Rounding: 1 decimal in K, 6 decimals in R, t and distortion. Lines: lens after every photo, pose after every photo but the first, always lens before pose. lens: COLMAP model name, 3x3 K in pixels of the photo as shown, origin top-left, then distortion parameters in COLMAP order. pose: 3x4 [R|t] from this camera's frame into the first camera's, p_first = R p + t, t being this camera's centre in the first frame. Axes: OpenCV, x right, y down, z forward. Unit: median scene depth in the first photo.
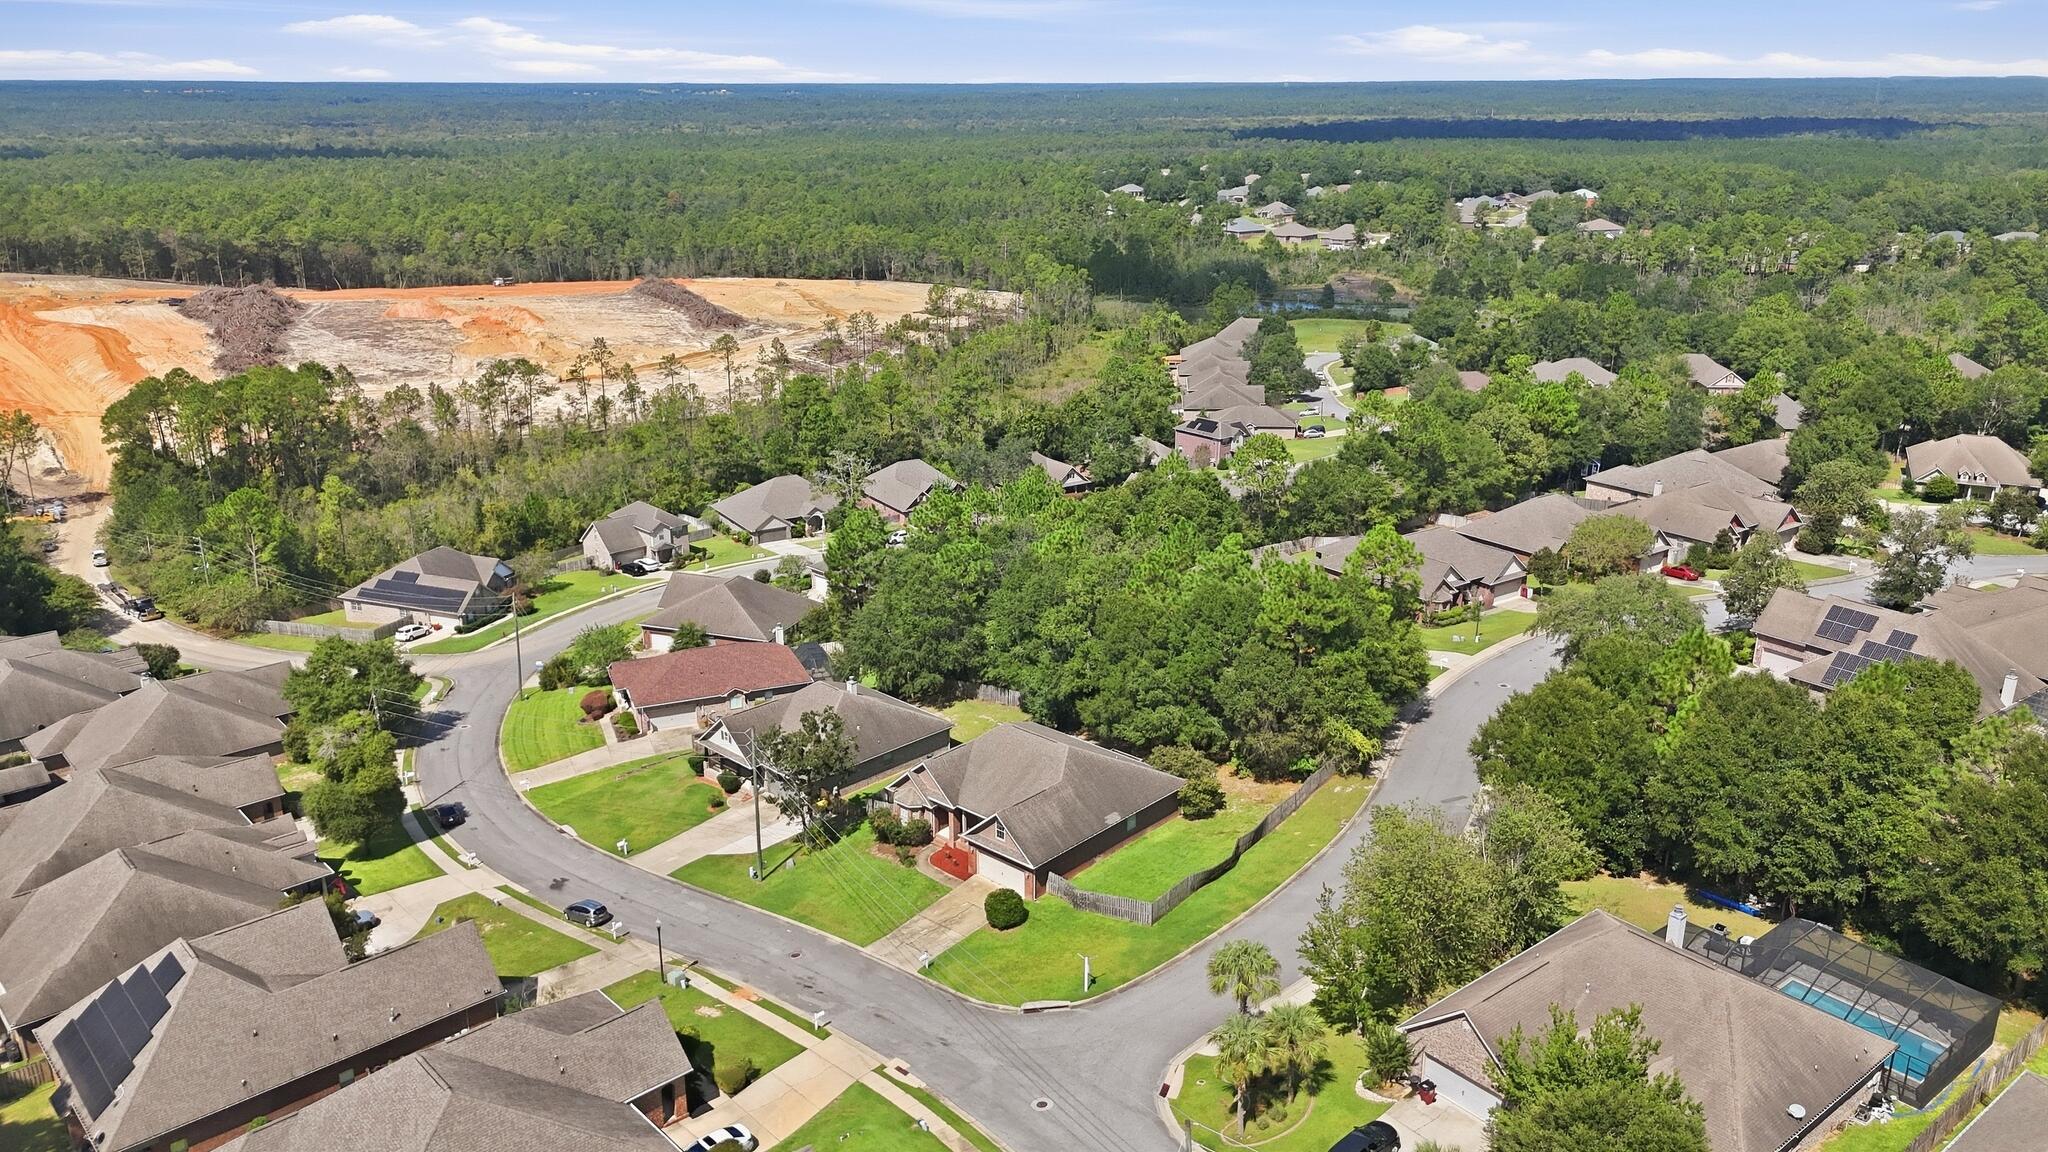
lens RADIAL K [[1583.6, 0, 1024.0], [0, 1583.6, 576.0], [0, 0, 1]] dist [-0.001699, -0.000504]
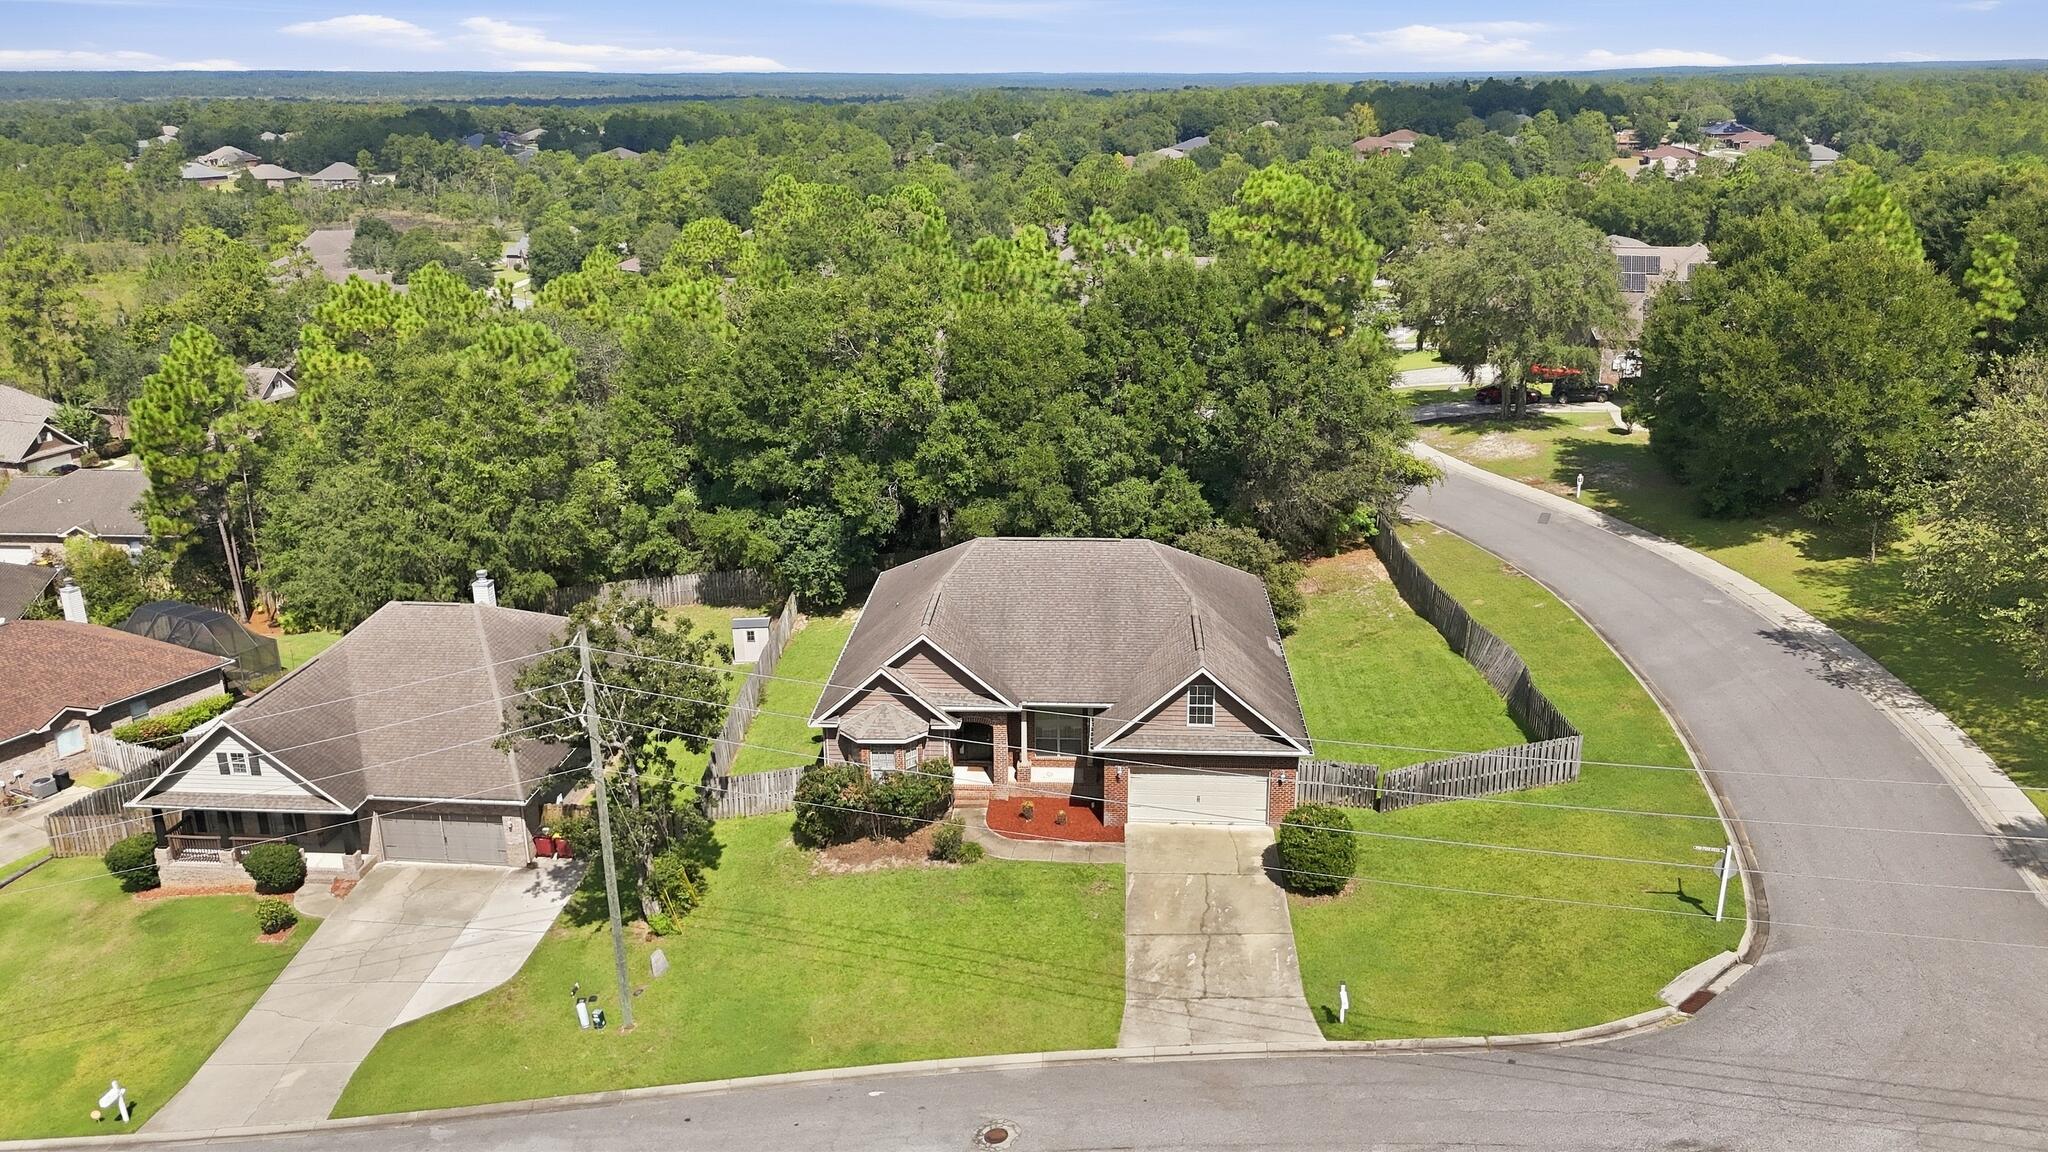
lens RADIAL K [[1583.6, 0, 1024.0], [0, 1583.6, 576.0], [0, 0, 1]] dist [-0.001699, -0.000504]
pose [[0.764506, -0.191157, 0.615621, -0.270549], [0.201452, 0.978035, 0.053519, 0.072960], [-0.612330, 0.083102, 0.786223, 0.548205]]
